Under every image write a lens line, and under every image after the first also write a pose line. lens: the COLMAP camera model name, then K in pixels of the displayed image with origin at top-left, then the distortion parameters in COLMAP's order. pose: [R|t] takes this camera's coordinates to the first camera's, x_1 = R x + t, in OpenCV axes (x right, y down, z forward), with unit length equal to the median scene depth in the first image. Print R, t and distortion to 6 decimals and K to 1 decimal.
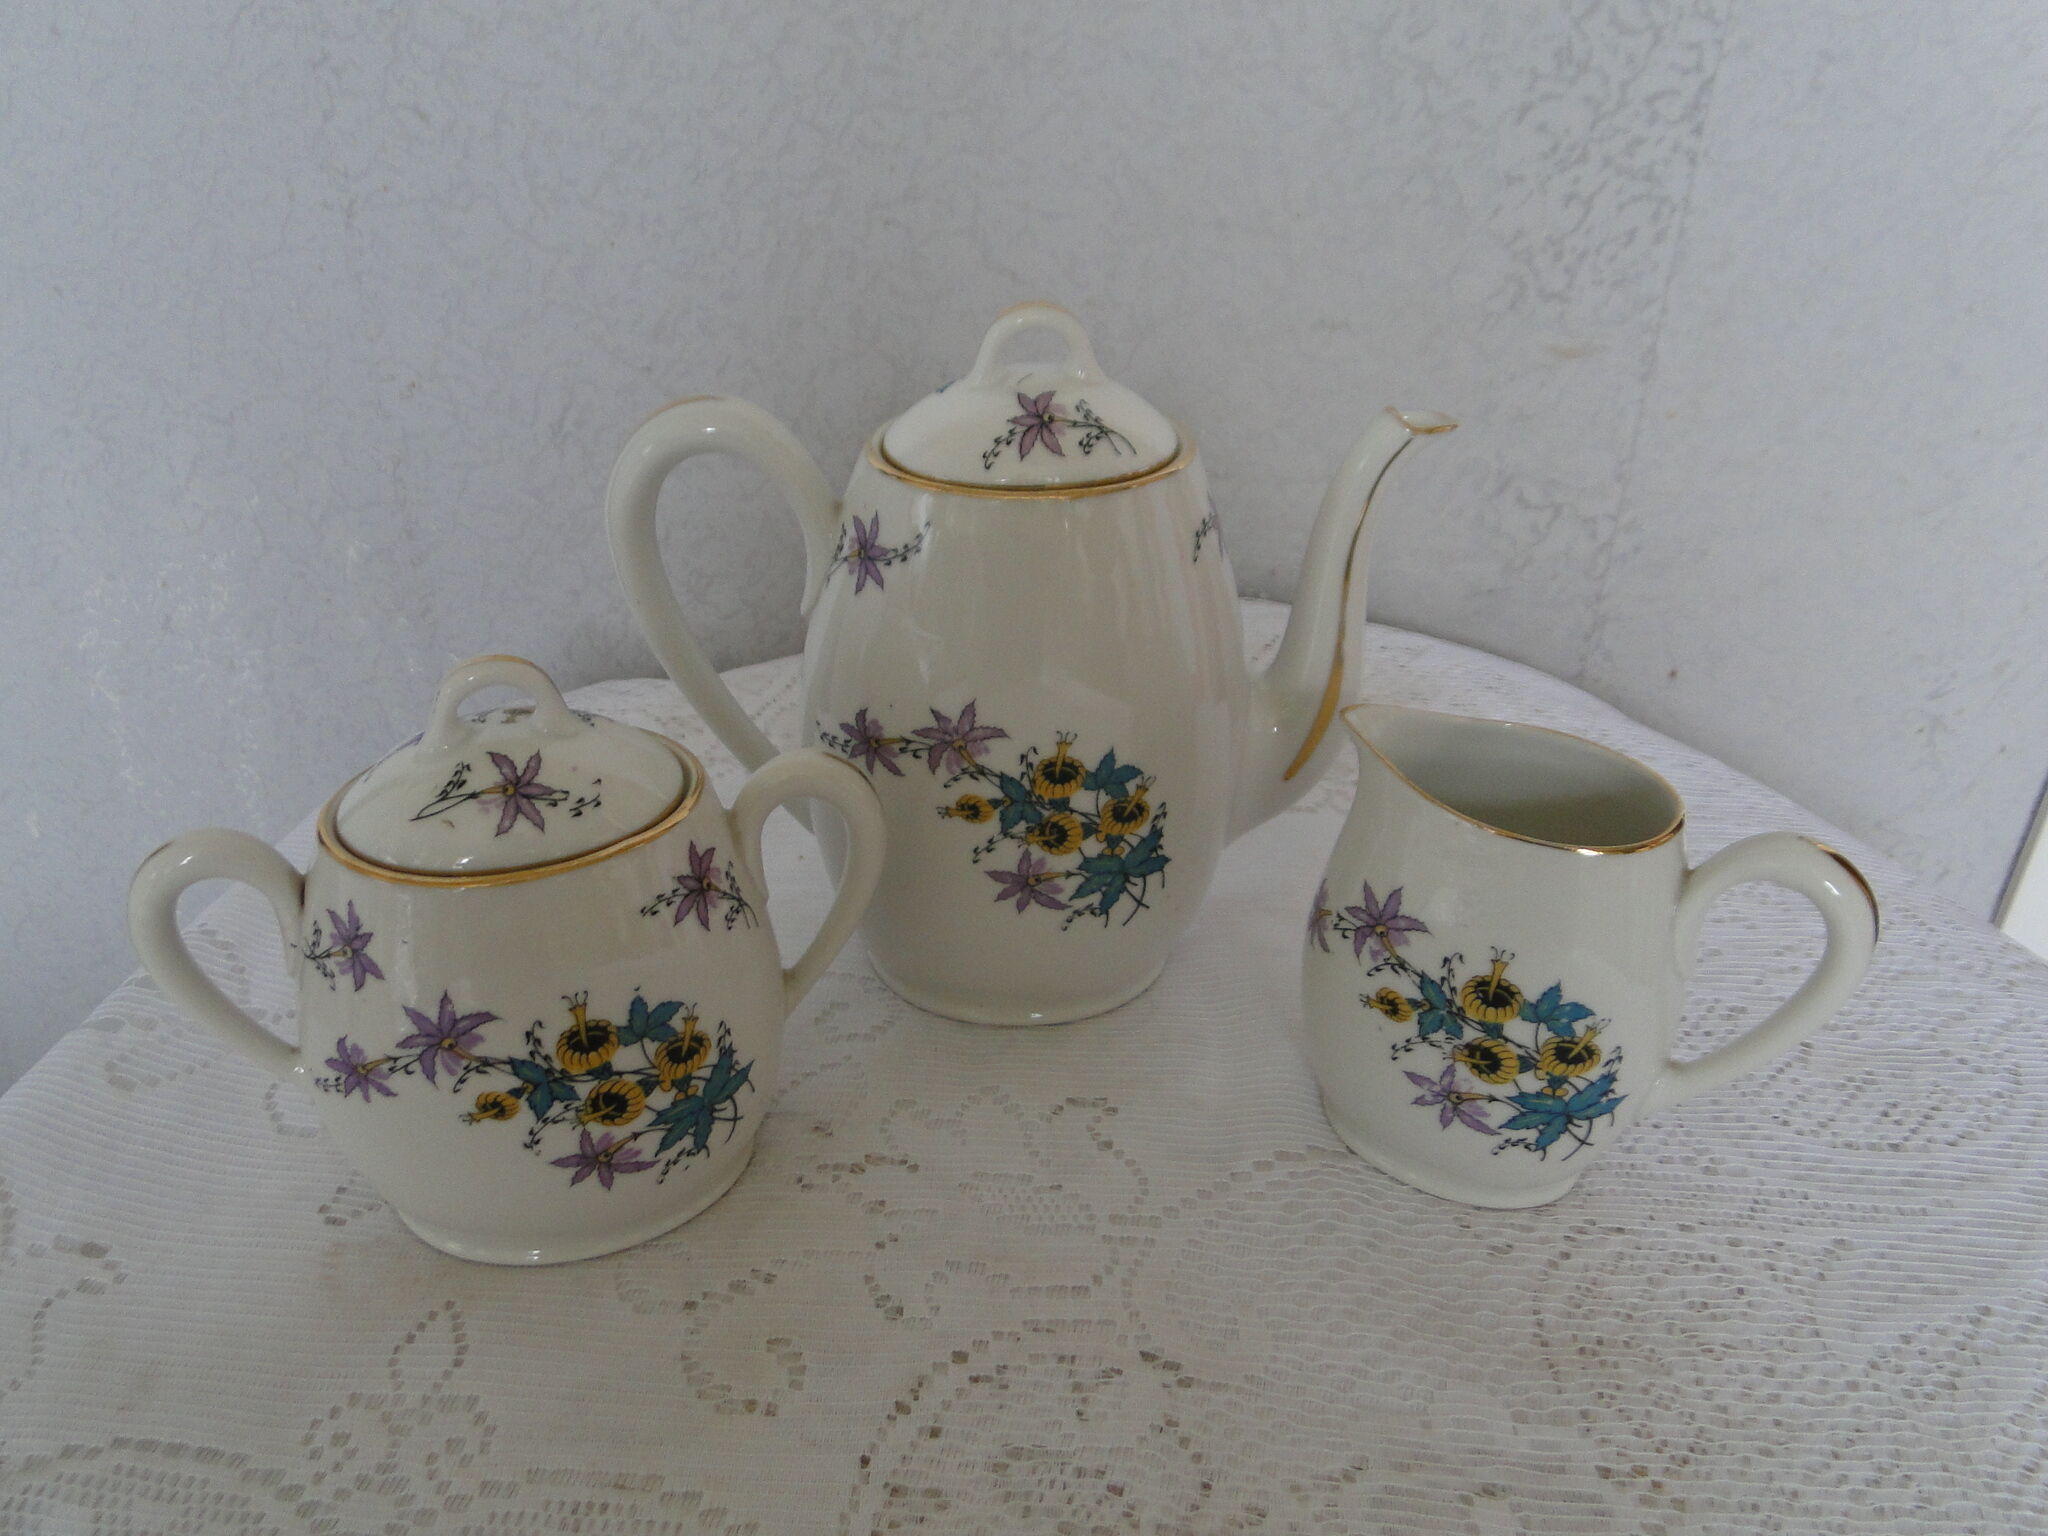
lens RADIAL K [[1677.1, 0, 1038.8], [0, 1677.1, 757.5], [0, 0, 1]] dist [-0.003491, -0.020564]
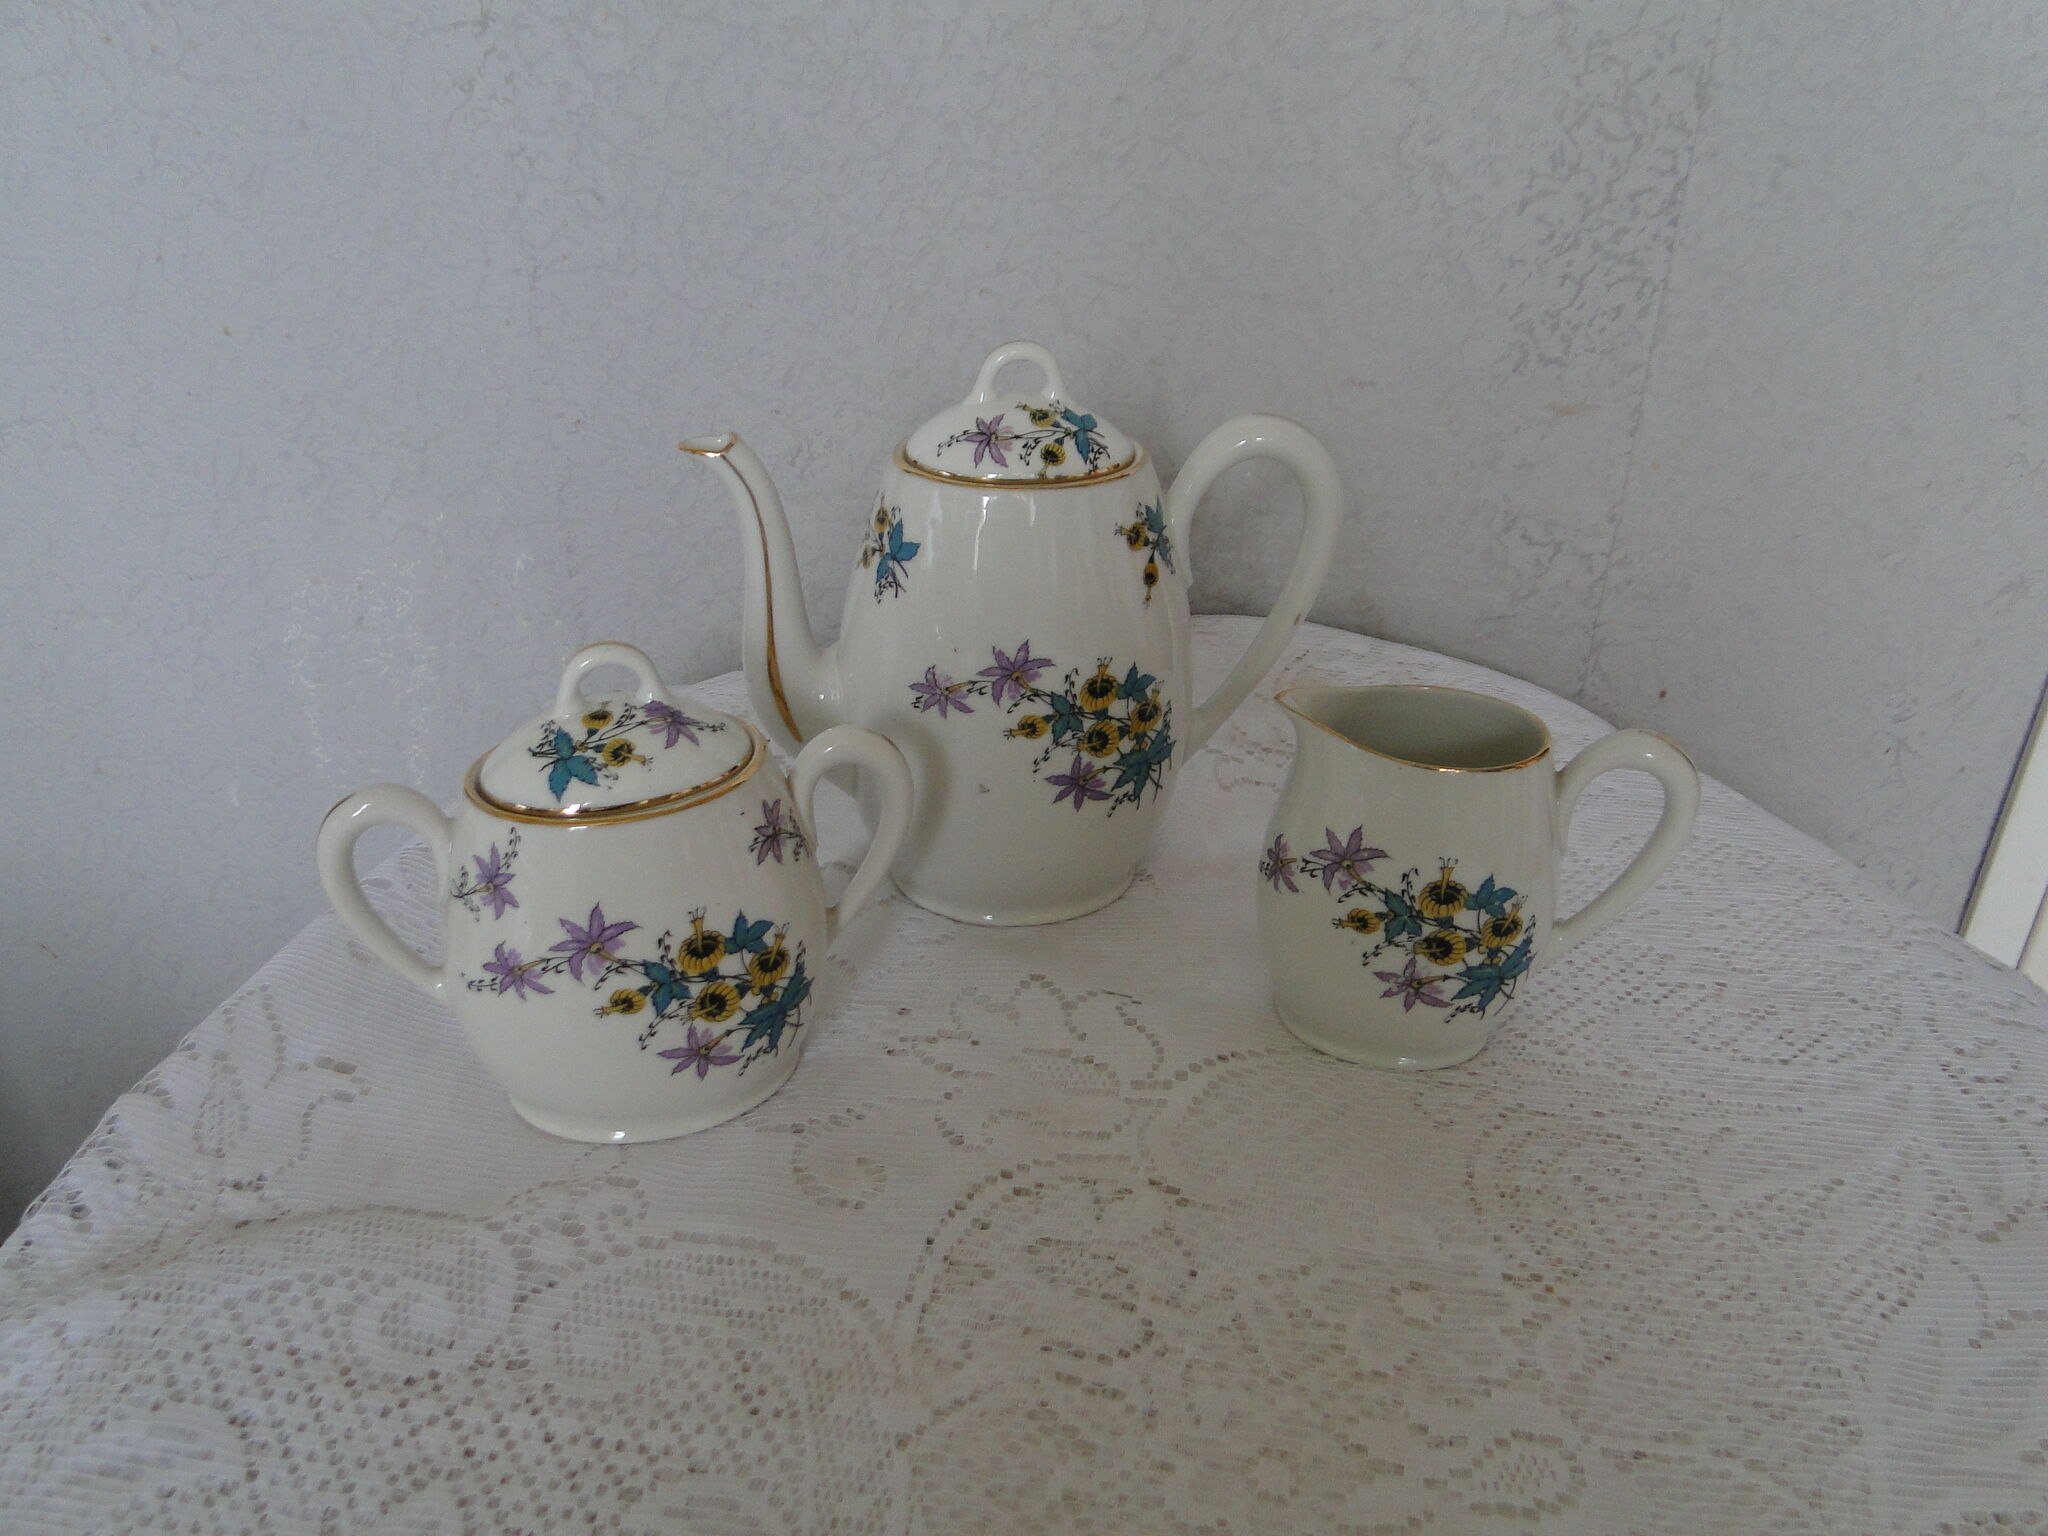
lens RADIAL K [[1677.1, 0, 1031.1], [0, 1677.1, 766.6], [0, 0, 1]] dist [-0.003491, -0.020564]
pose [[0.997942, 0.028825, -0.057277, 0.027962], [-0.030450, 0.999152, -0.027704, 0.062673], [0.056430, 0.029391, 0.997974, -0.221286]]
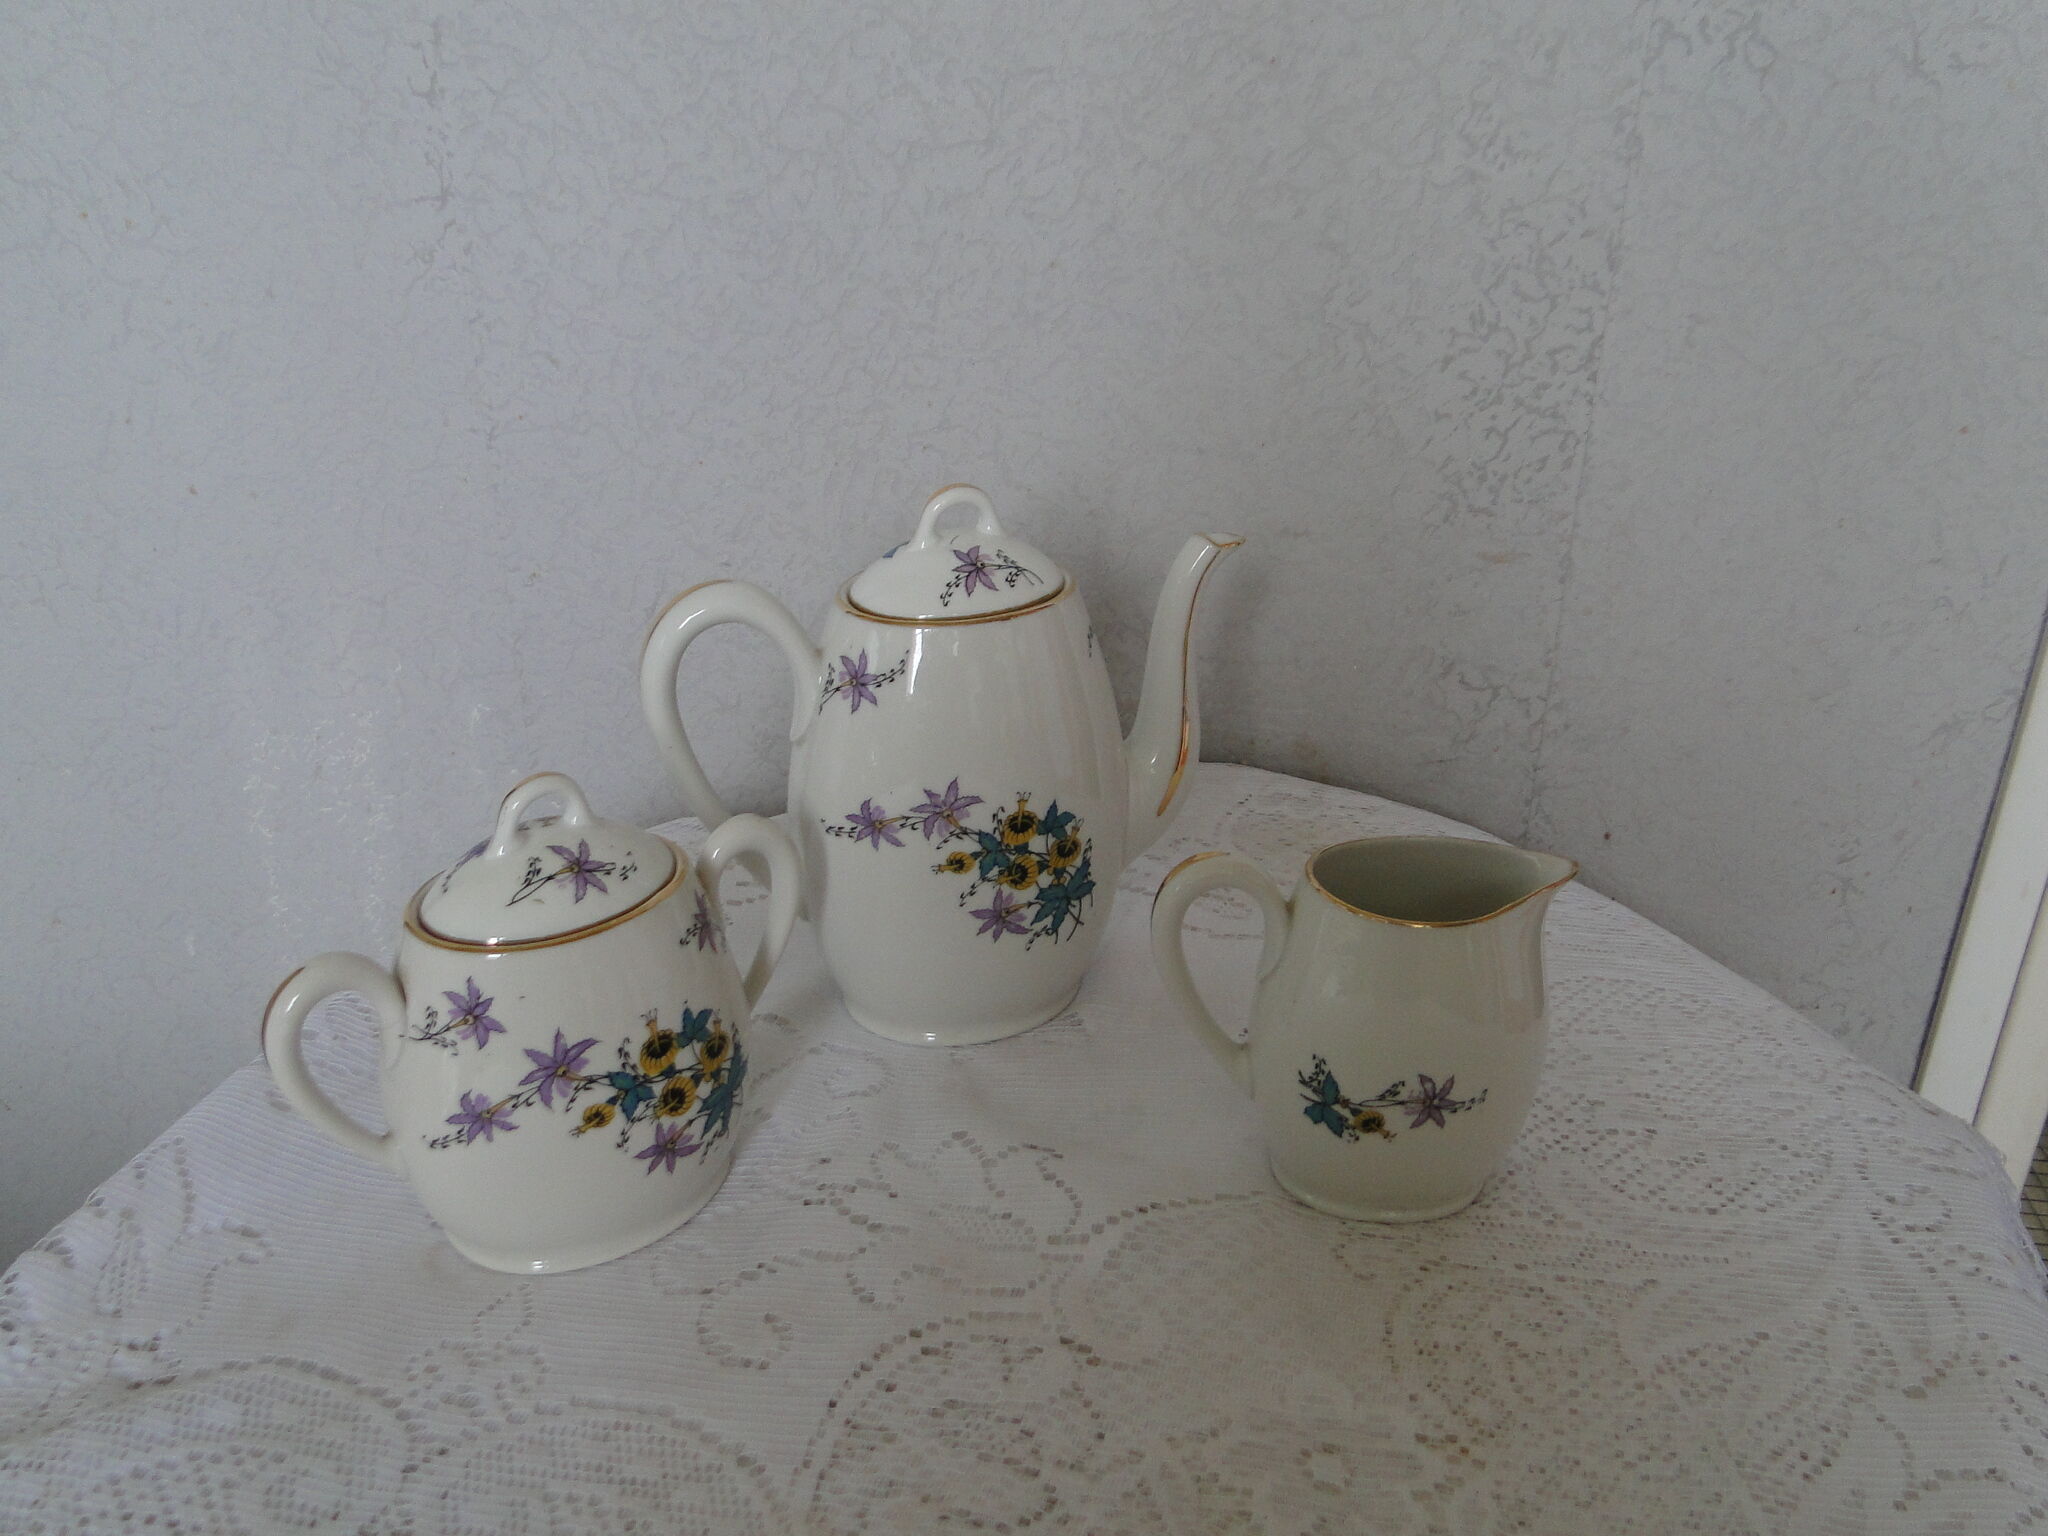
lens RADIAL K [[1677.1, 0, 1032.4], [0, 1677.1, 759.3], [0, 0, 1]] dist [-0.003491, -0.020564]
pose [[0.997987, 0.017329, -0.061001, 0.085125], [-0.024257, 0.993100, -0.114734, 0.055329], [0.058592, 0.115983, 0.991521, -0.226089]]
